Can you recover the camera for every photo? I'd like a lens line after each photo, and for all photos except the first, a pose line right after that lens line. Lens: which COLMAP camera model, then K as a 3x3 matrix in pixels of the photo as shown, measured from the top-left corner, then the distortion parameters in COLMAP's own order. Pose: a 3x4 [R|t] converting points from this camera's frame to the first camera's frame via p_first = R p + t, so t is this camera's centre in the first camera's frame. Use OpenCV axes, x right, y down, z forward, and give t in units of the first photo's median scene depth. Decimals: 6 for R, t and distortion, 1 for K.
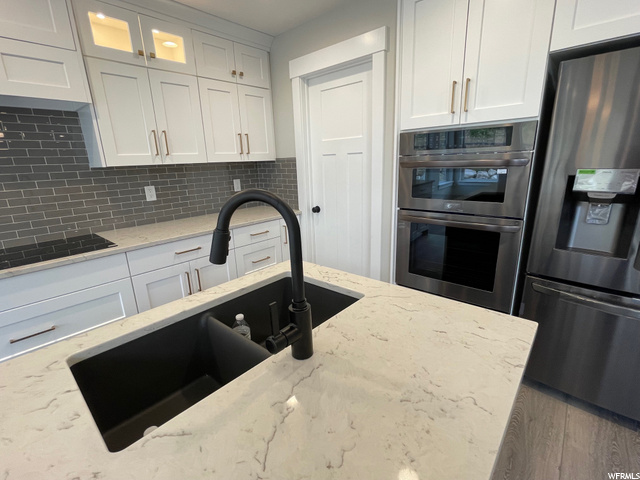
lens RADIAL K [[297.4, 0, 318.5], [0, 297.4, 236.5], [0, 0, 1]] dist [-0.000122, 0.001217]
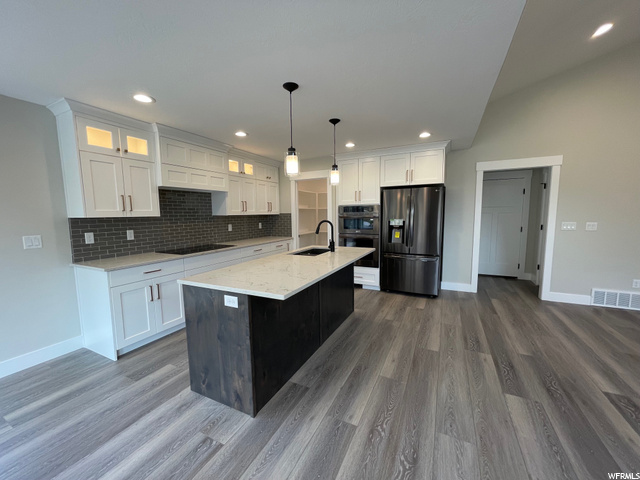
lens RADIAL K [[257.3, 0, 316.3], [0, 257.3, 240.3], [0, 0, 1]] dist [-0.002955, -0.000240]
pose [[0.964025, -0.002475, 0.265800, -0.550558], [0.043306, 0.988059, -0.147867, 0.305453], [-0.262260, 0.154059, 0.952620, -1.151638]]
